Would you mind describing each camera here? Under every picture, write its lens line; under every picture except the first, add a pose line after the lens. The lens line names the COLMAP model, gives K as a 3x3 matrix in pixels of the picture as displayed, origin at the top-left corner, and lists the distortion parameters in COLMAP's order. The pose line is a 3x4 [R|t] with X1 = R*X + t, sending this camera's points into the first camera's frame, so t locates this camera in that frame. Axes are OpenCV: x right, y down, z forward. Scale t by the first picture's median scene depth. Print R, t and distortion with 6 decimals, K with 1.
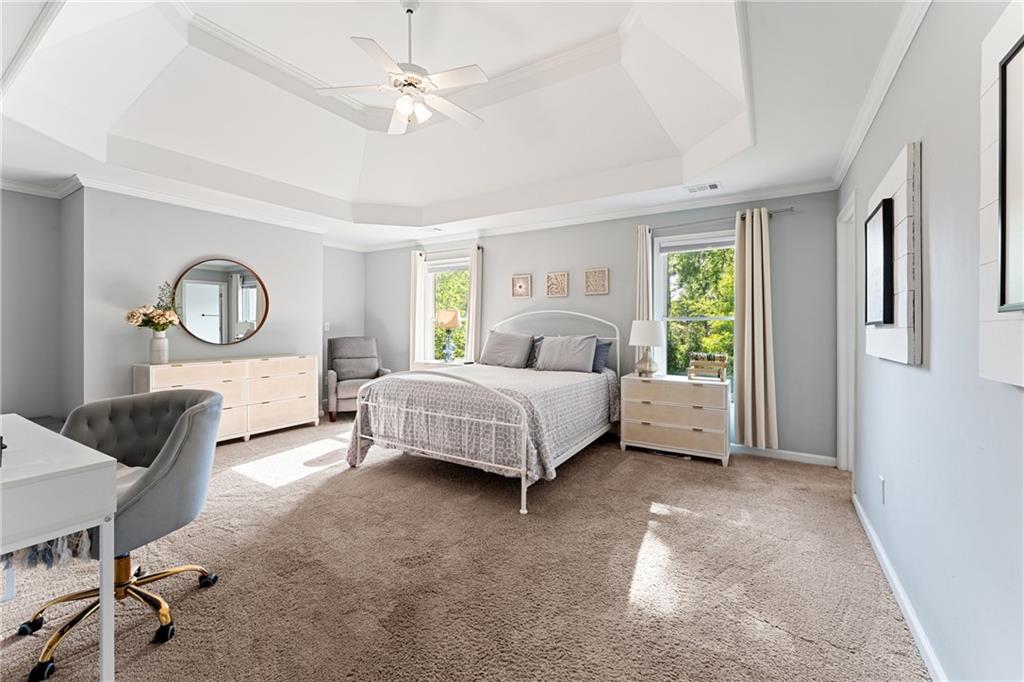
lens RADIAL K [[424.4, 0, 508.5], [0, 424.4, 326.0], [0, 0, 1]] dist [-0.001286, -0.000132]
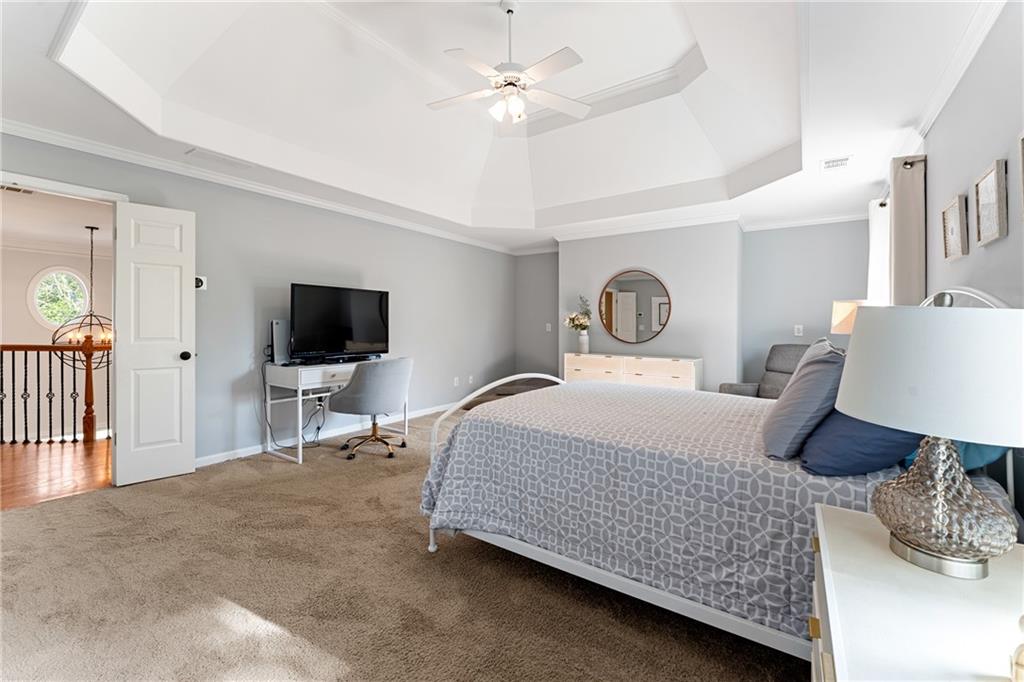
lens RADIAL K [[424.4, 0, 508.5], [0, 424.4, 326.0], [0, 0, 1]] dist [-0.001286, -0.000132]
pose [[-0.062667, 0.000036, -0.998035, 0.589797], [-0.015034, 0.999887, 0.000980, 0.000629], [0.997921, 0.015065, -0.062659, 0.822465]]
